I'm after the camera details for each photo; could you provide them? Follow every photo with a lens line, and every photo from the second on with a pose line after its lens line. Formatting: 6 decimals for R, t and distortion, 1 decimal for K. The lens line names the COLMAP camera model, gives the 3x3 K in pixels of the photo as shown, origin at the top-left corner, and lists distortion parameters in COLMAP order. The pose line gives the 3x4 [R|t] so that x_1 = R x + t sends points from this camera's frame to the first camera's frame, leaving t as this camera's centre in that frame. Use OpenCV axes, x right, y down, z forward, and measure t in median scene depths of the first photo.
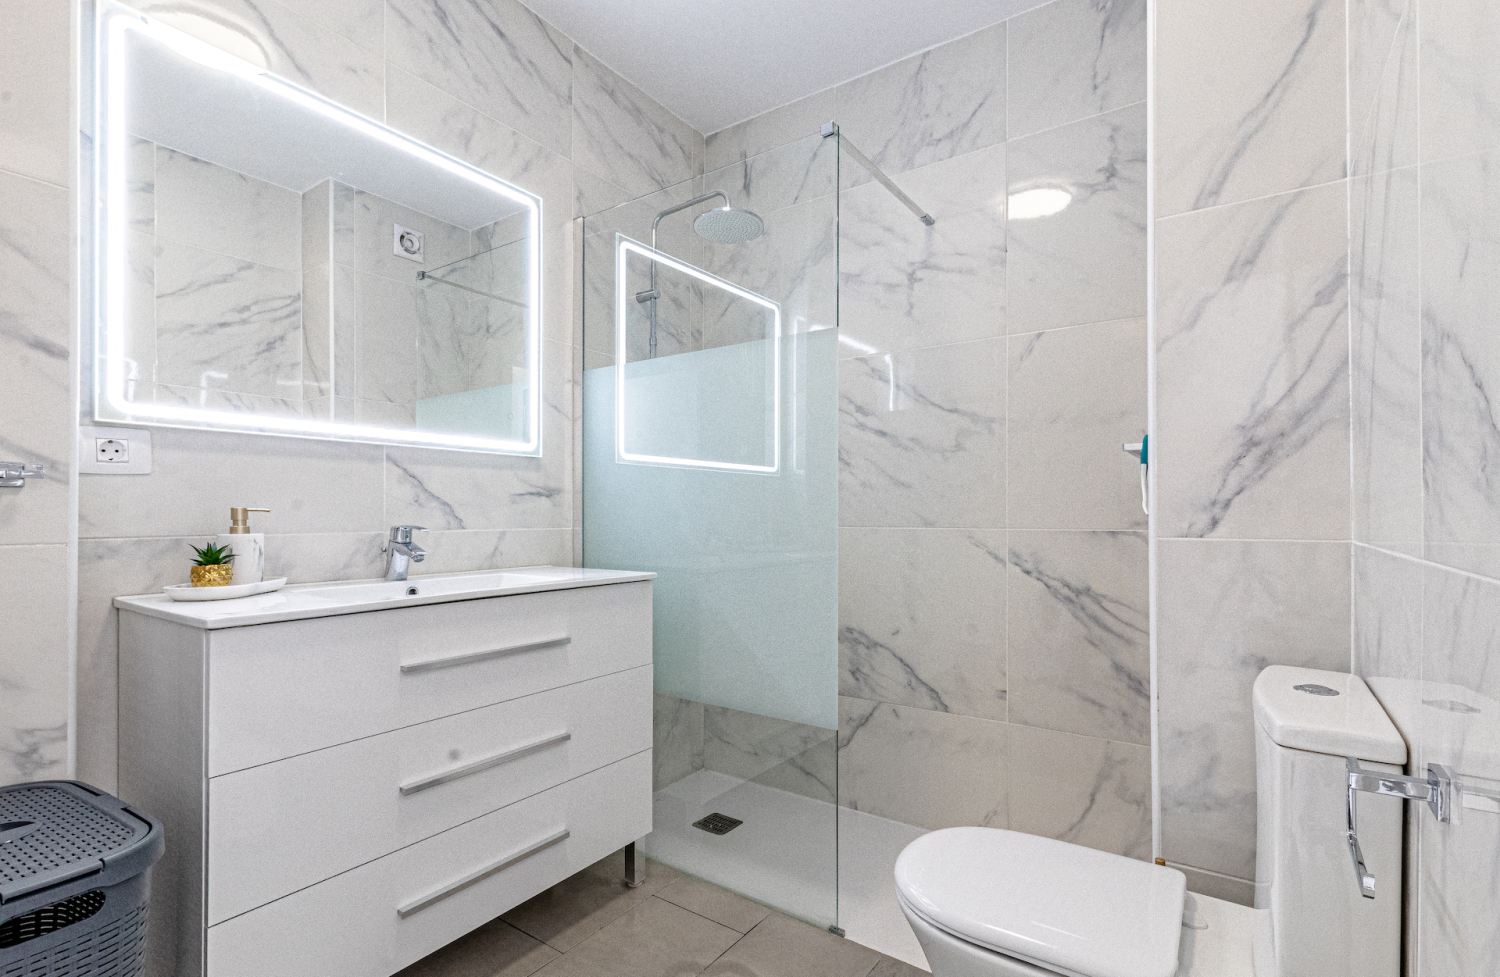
lens RADIAL K [[689.9, 0, 756.2], [0, 689.9, 498.9], [0, 0, 1]] dist [0.002201, -0.001301]
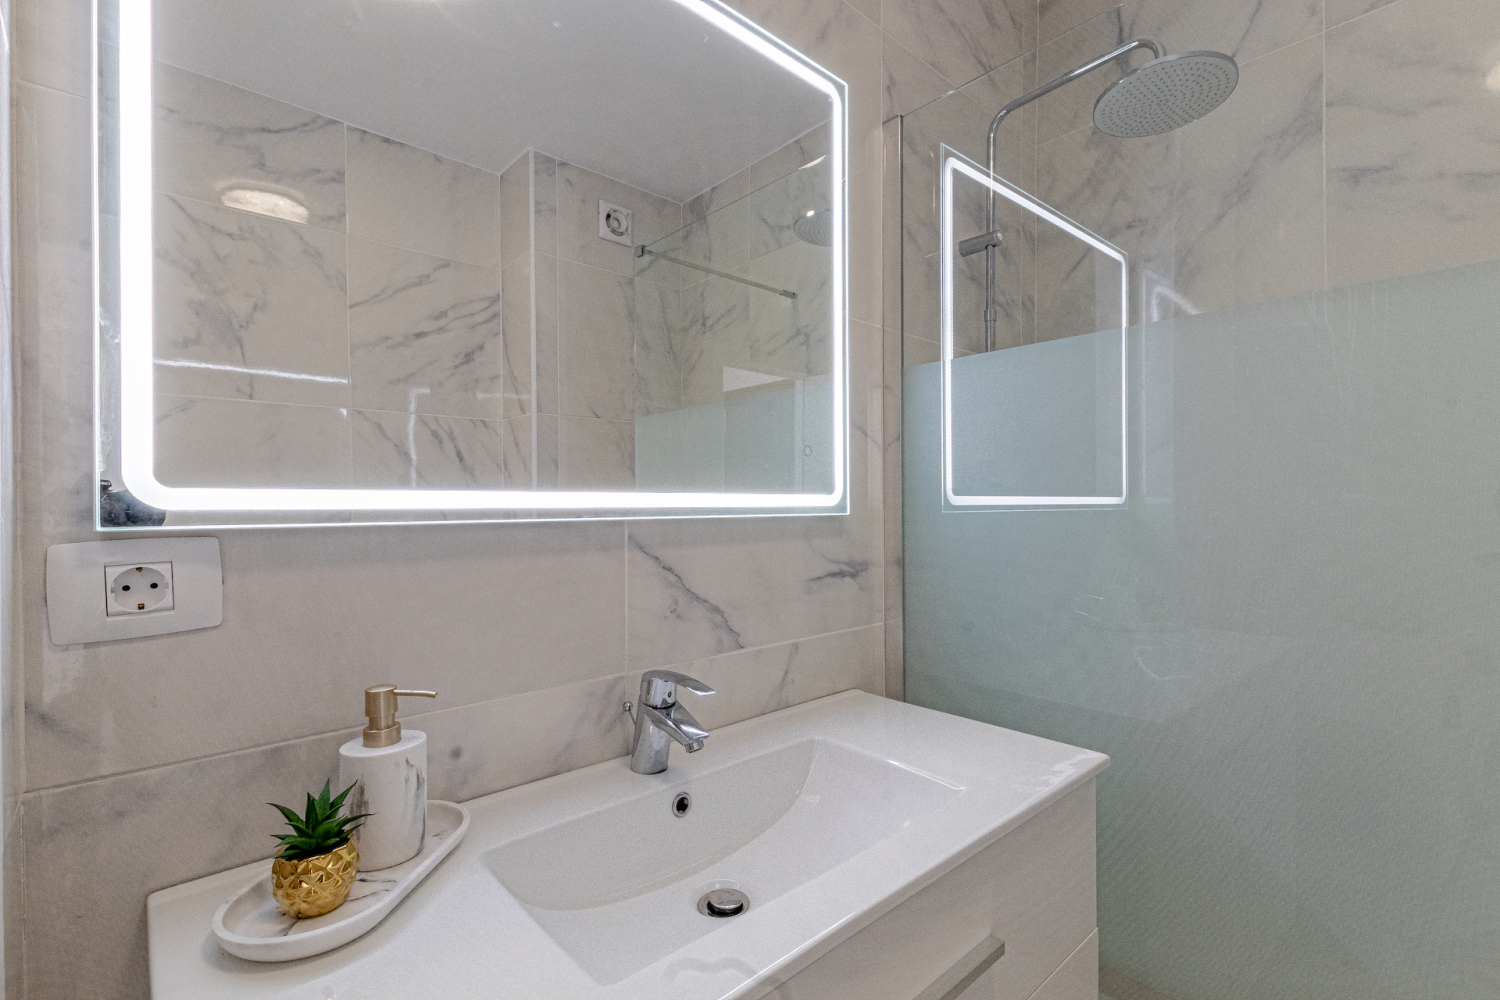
lens RADIAL K [[714.8, 0, 745.9], [0, 714.8, 502.7], [0, 0, 1]] dist [0.001576, -0.000824]
pose [[0.966704, -0.003347, -0.255876, -0.185492], [0.005887, 0.999941, 0.009162, -0.060511], [0.255830, -0.010363, 0.966666, 0.290484]]
